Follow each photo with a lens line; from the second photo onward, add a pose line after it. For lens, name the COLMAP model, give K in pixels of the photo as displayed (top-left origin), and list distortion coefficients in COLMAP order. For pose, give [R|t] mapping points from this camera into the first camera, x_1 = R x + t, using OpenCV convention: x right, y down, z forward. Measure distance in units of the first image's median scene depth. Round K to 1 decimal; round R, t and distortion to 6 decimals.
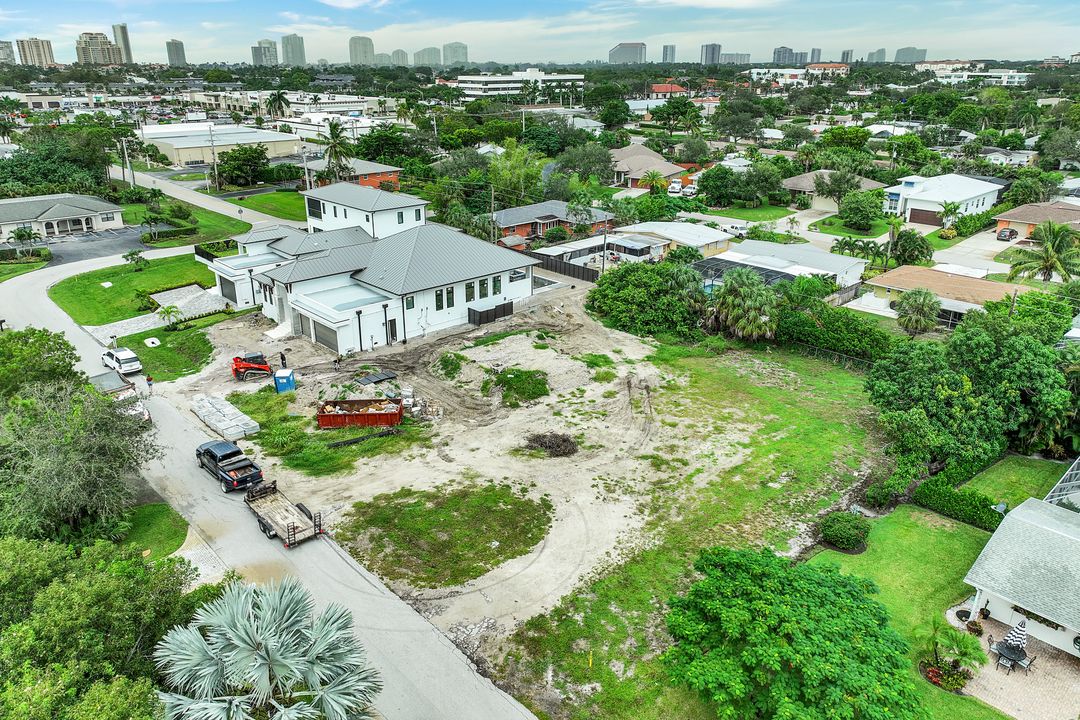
lens RADIAL K [[755.2, 0, 537.6], [0, 755.2, 359.0], [0, 0, 1]] dist [0.010267, 0.003456]
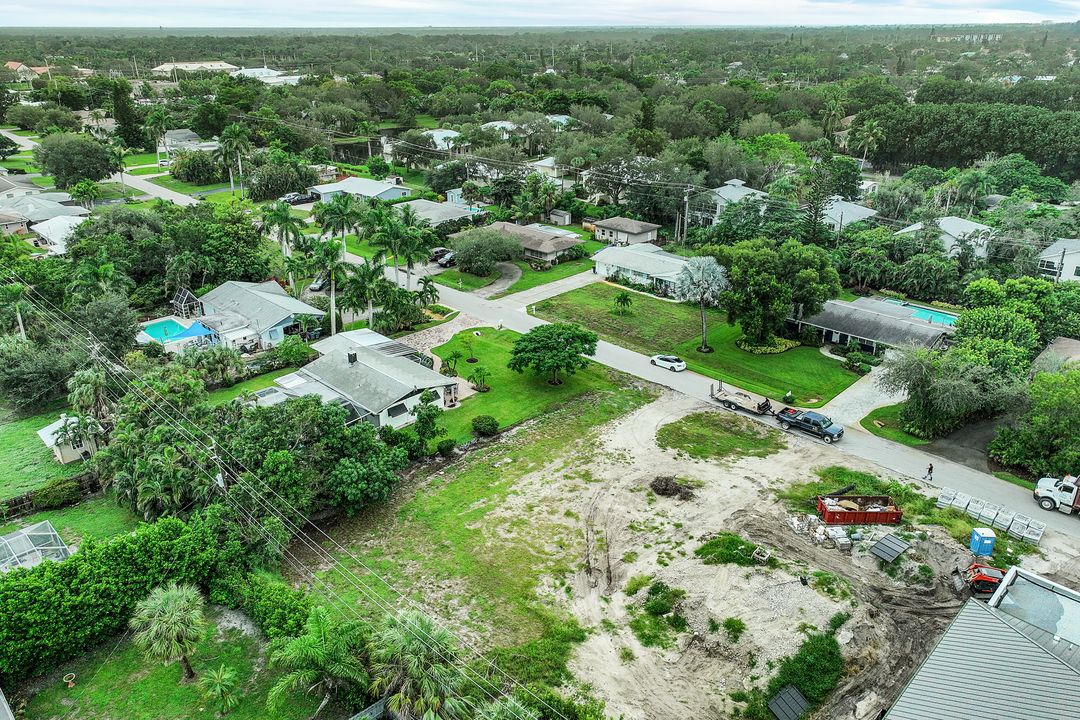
lens RADIAL K [[755.2, 0, 537.6], [0, 755.2, 359.0], [0, 0, 1]] dist [0.010267, 0.003456]
pose [[-0.999581, 0.014751, -0.024911, 0.205384], [-0.007412, 0.701389, 0.712740, -0.702190], [0.027986, 0.712626, -0.700986, 1.327113]]
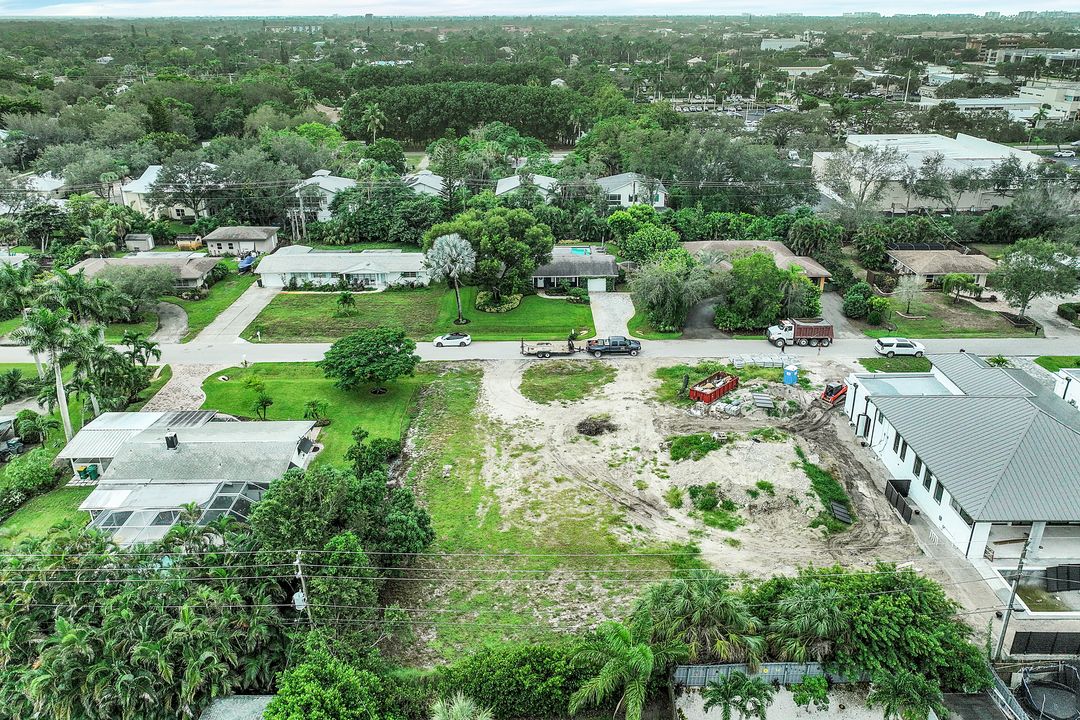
lens RADIAL K [[755.2, 0, 537.6], [0, 755.2, 359.0], [0, 0, 1]] dist [0.010267, 0.003456]
pose [[-0.685452, 0.305743, -0.660816, 0.744738], [-0.263610, 0.741793, 0.616646, -0.616615], [0.678724, 0.596879, -0.427867, 1.122988]]
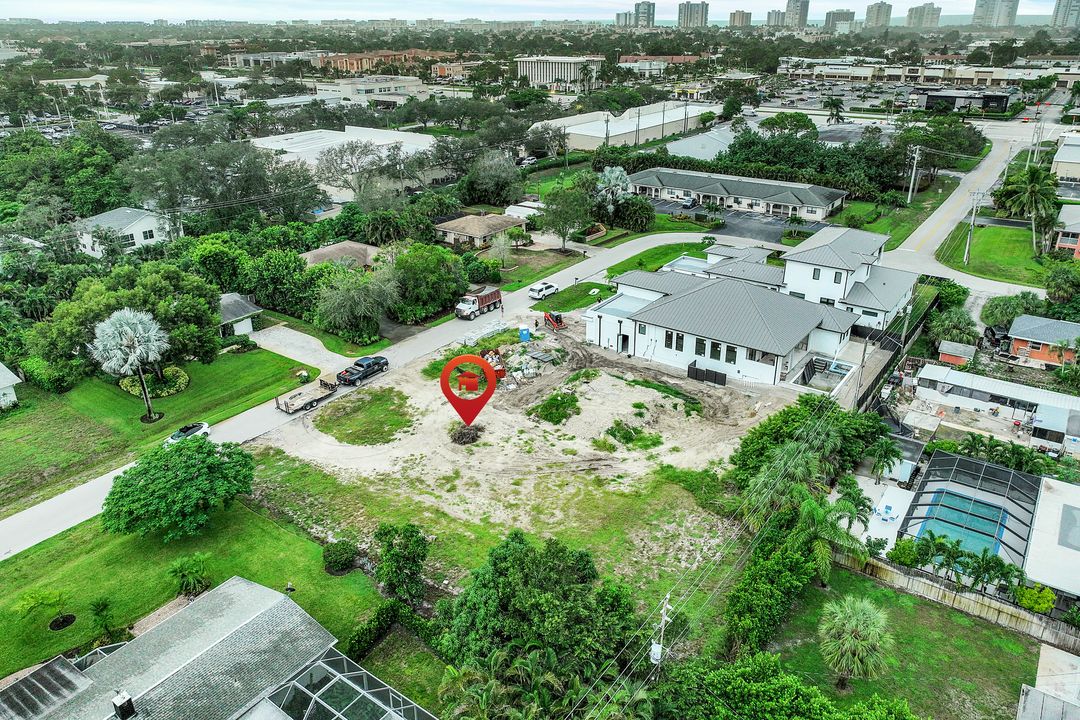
lens RADIAL K [[755.2, 0, 537.6], [0, 755.2, 359.0], [0, 0, 1]] dist [0.010267, 0.003456]
pose [[0.182505, 0.405568, -0.895660, 0.936326], [-0.355913, 0.876431, 0.324338, -0.380475], [0.916525, 0.259584, 0.304300, 0.522557]]
